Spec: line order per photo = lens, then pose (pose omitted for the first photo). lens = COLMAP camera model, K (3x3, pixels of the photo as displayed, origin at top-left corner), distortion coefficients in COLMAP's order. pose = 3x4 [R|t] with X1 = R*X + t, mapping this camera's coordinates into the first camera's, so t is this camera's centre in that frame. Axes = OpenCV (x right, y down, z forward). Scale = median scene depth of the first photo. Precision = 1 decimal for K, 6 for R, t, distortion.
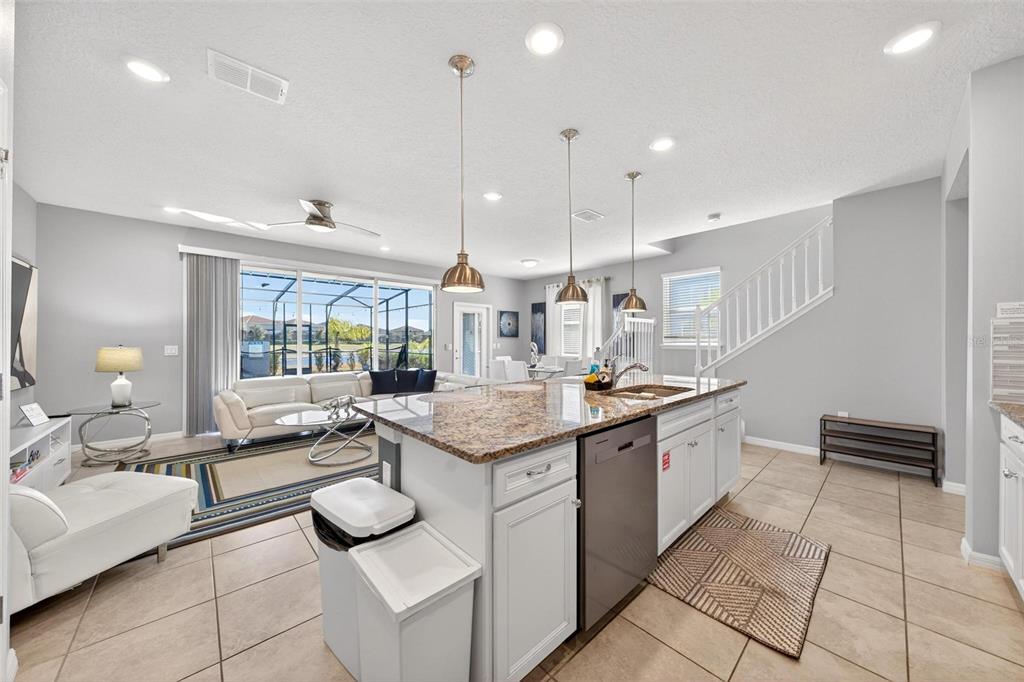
lens RADIAL K [[350.5, 0, 514.3], [0, 350.5, 342.7], [0, 0, 1]] dist [-0.000723, -0.000078]
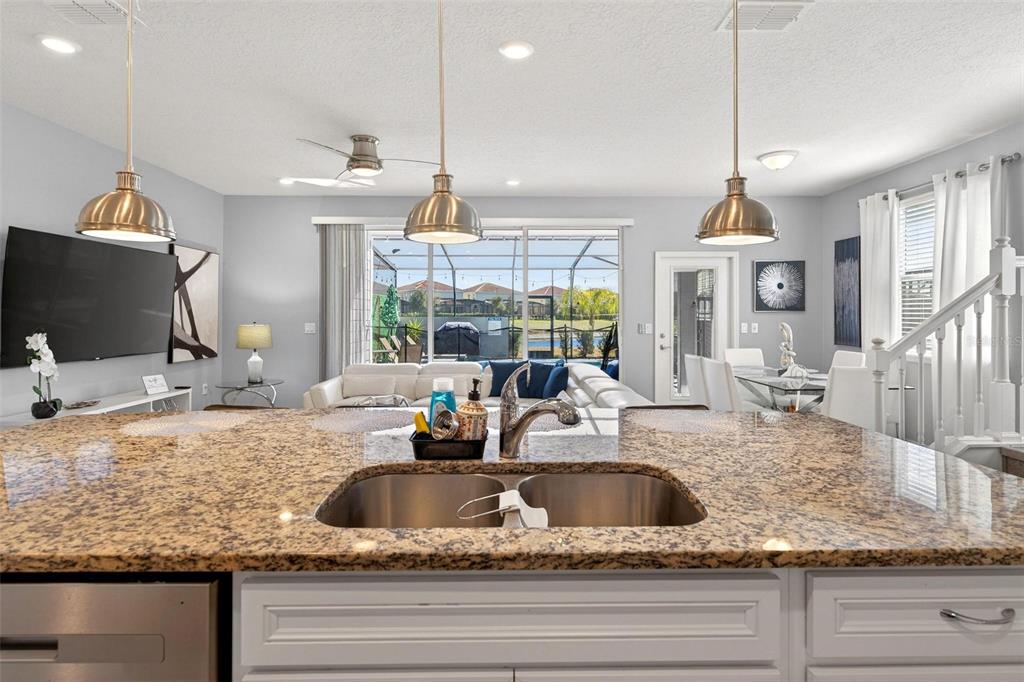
lens RADIAL K [[508.1, 0, 512.0], [0, 508.1, 312.1], [0, 0, 1]] dist [-0.000832, -0.000638]
pose [[0.741346, -0.003699, -0.671113, 0.287117], [-0.004020, 0.999942, -0.009951, -0.008157], [0.671111, 0.010075, 0.741288, 0.274195]]
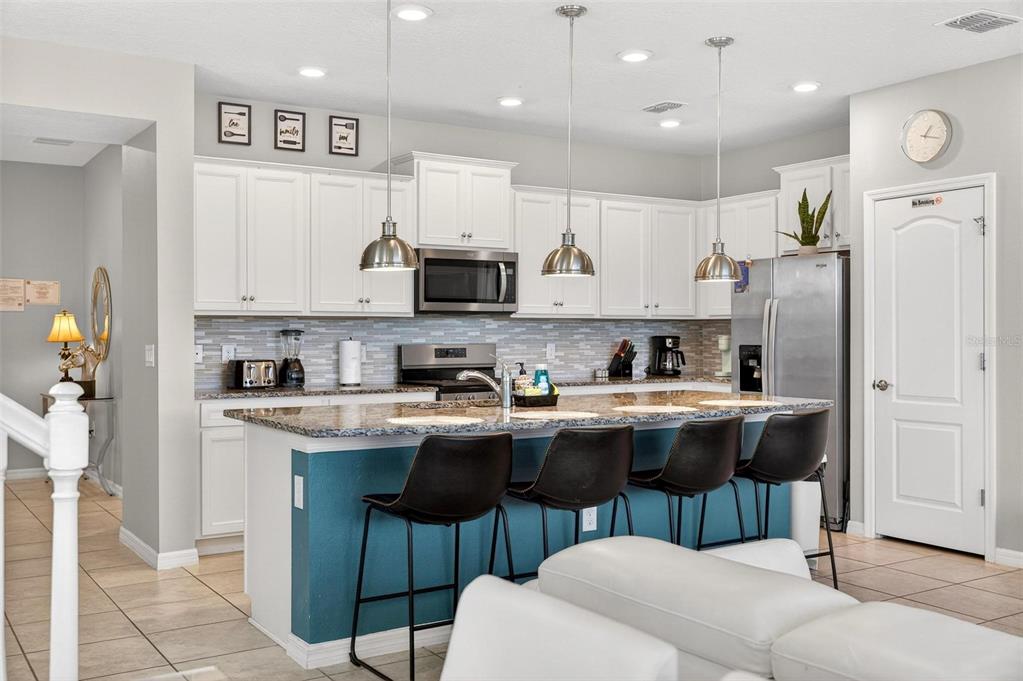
lens RADIAL K [[1021.0, 0, 510.3], [0, 1021.0, 335.3], [0, 0, 1]] dist [0.037071, 0.000000]
pose [[-0.985255, 0.002109, 0.171079, -0.022166], [0.003465, 0.999965, 0.007628, -0.009406], [-0.171057, 0.008108, -0.985228, 1.283685]]
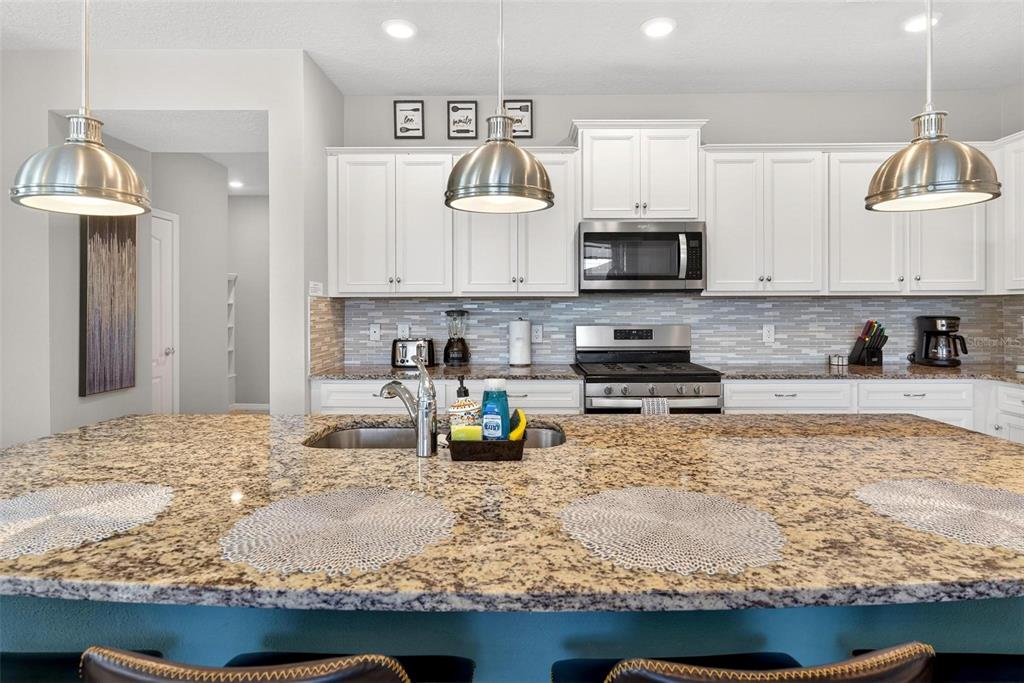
lens RADIAL K [[569.5, 0, 513.7], [0, 569.5, 306.4], [0, 0, 1]] dist [0.008925, -0.000763]
pose [[-0.730968, 0.005928, 0.682386, -0.083586], [0.007671, 0.999970, -0.000470, -0.011438], [-0.682369, 0.004891, -0.730992, 0.622064]]
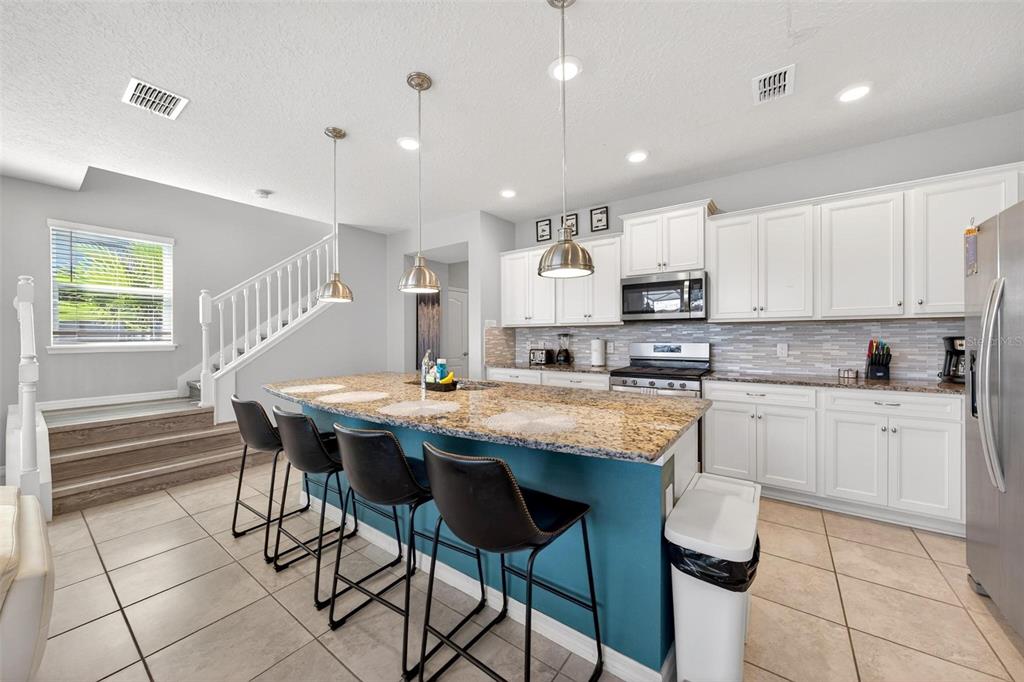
lens RADIAL K [[376.4, 0, 512.5], [0, 376.4, 337.0], [0, 0, 1]] dist [-0.000847, -0.000763]
pose [[-0.194014, 0.001847, 0.980997, -0.331309], [0.009483, 0.999955, -0.000008, -0.001474], [-0.980953, 0.009302, -0.194023, 0.436348]]
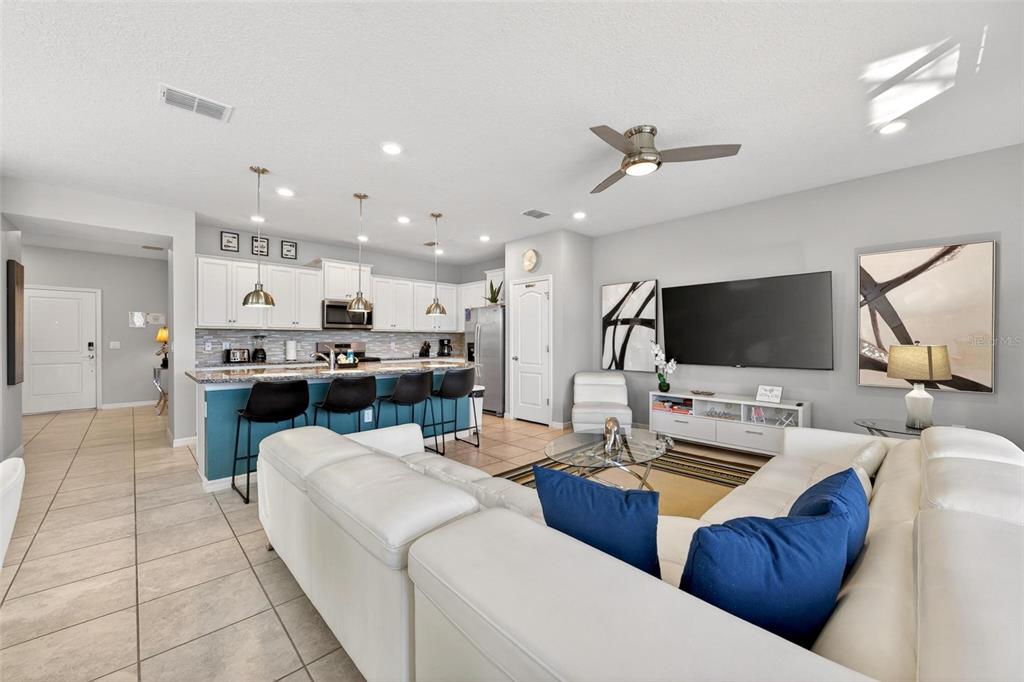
lens RADIAL K [[402.0, 0, 513.7], [0, 402.0, 340.3], [0, 0, 1]] dist [0.006545, -0.000615]
pose [[-0.999687, 0.000817, -0.025010, -0.194984], [0.000687, 0.999986, 0.005184, -0.000455], [0.025014, 0.005165, -0.999674, 1.213823]]
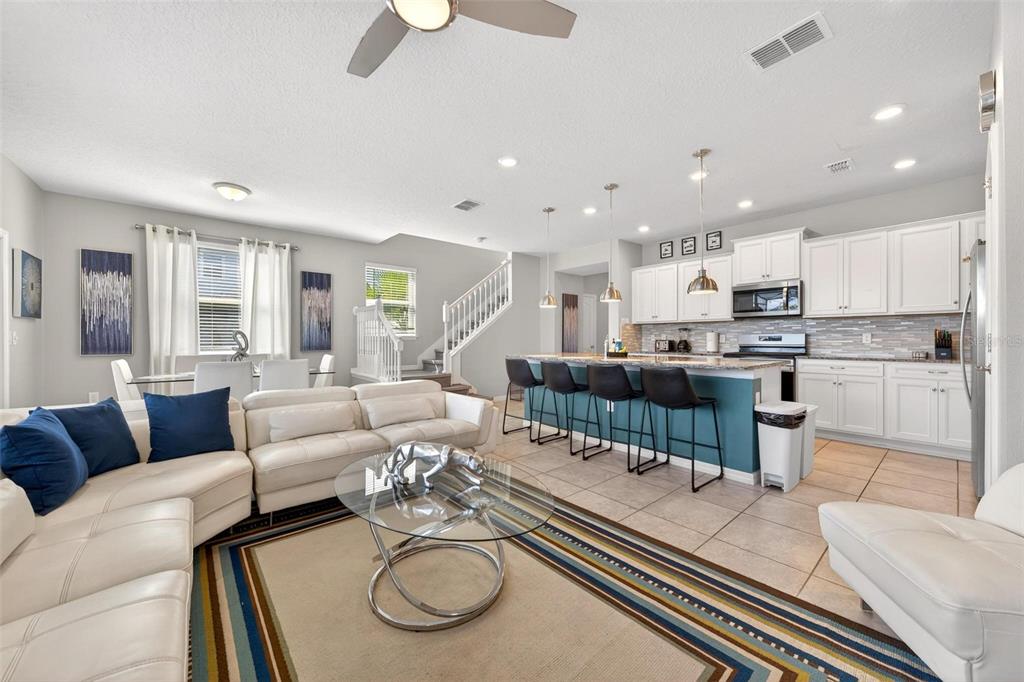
lens RADIAL K [[376.4, 0, 512.1], [0, 376.4, 340.1], [0, 0, 1]] dist [-0.000847, -0.000763]
pose [[0.048120, -0.001520, 0.998840, -0.646580], [0.006175, 0.999980, 0.001225, 0.021569], [-0.998822, 0.006109, 0.048129, 0.603991]]
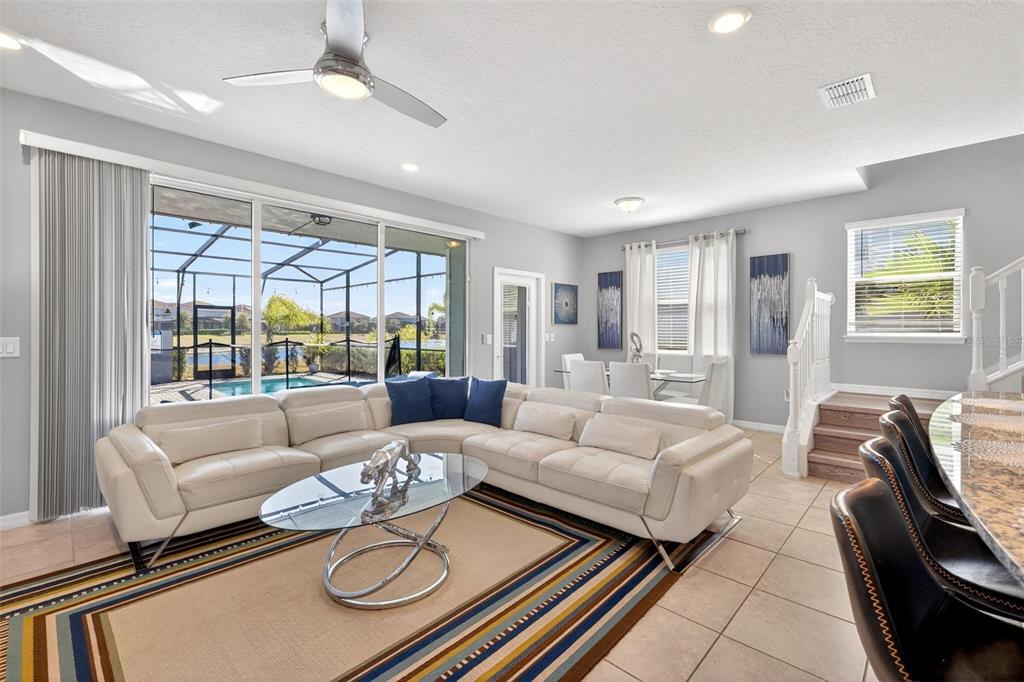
lens RADIAL K [[442.1, 0, 512.9], [0, 442.1, 332.9], [0, 0, 1]] dist [-0.002182, 0.001000]
pose [[0.997789, -0.000037, 0.066460, -0.251363], [0.000032, 1.000000, 0.000072, 0.001181], [-0.066460, -0.000070, 0.997789, 0.271600]]
